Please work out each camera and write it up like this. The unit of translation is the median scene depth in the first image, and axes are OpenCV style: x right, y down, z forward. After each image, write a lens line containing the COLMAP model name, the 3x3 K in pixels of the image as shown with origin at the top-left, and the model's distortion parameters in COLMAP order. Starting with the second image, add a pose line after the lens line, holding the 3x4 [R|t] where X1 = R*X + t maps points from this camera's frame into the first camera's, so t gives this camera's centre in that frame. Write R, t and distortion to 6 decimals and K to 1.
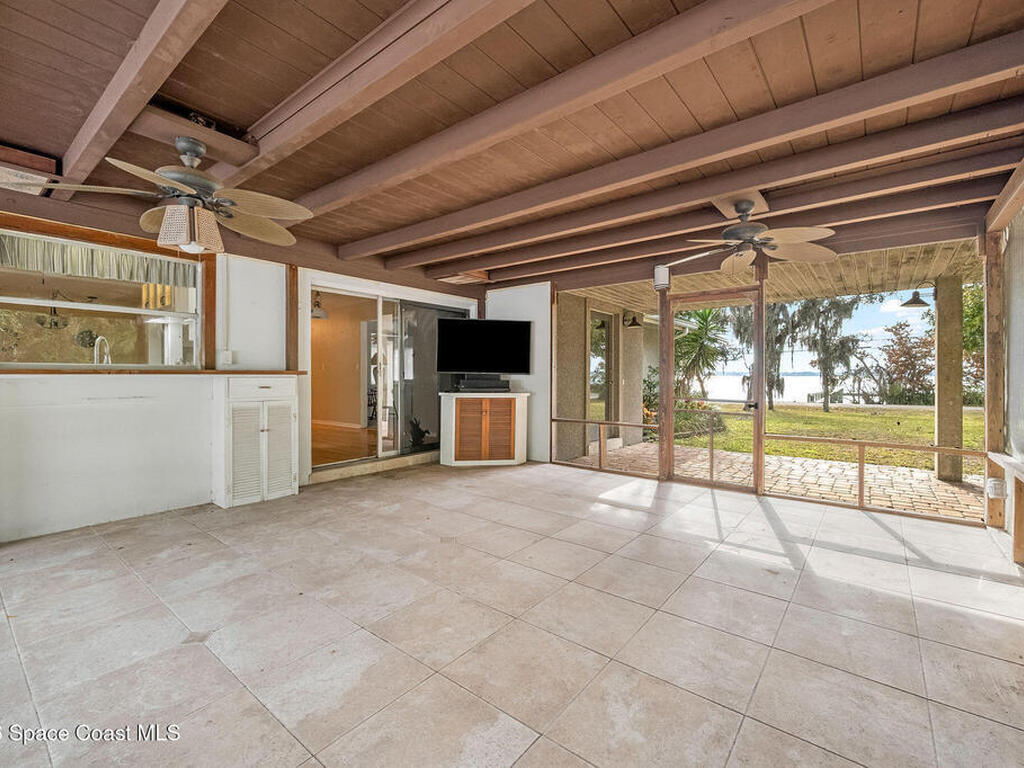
lens RADIAL K [[455.1, 0, 512.0], [0, 455.1, 384.0], [0, 0, 1]] dist [-0.001720, -0.000587]
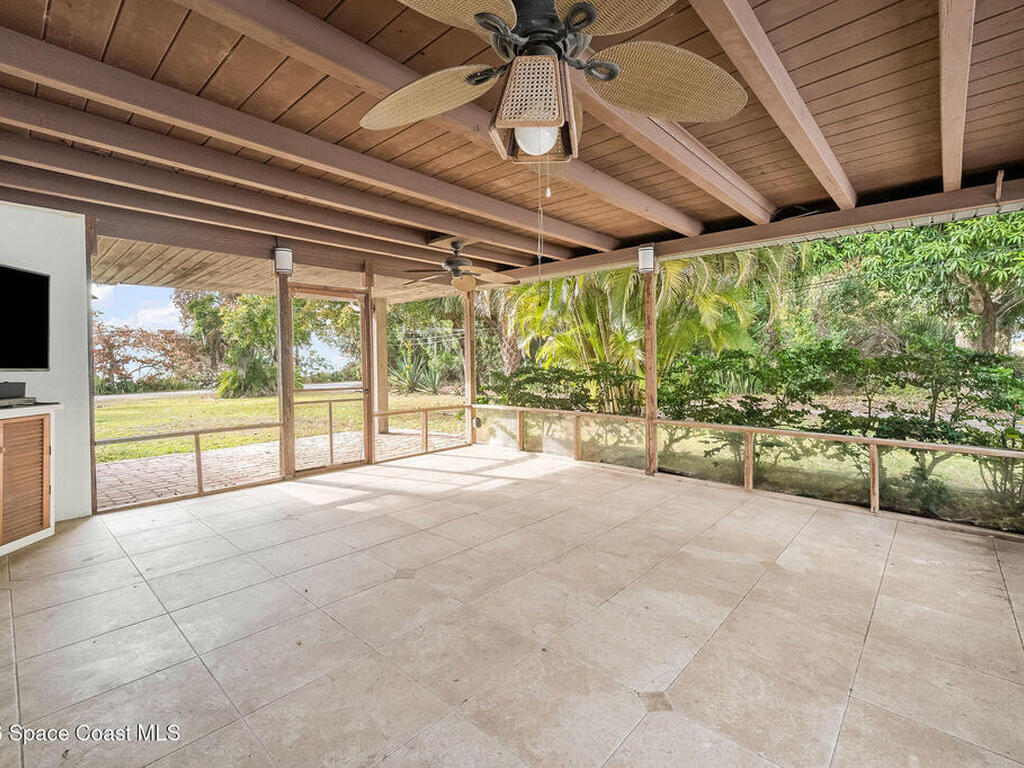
lens RADIAL K [[477.2, 0, 514.4], [0, 477.2, 371.8], [0, 0, 1]] dist [0.001054, 0.000027]
pose [[0.065420, -0.025564, 0.997530, -1.083202], [0.029168, 0.999294, 0.023697, -0.033382], [-0.997431, 0.027546, 0.066120, 0.833762]]
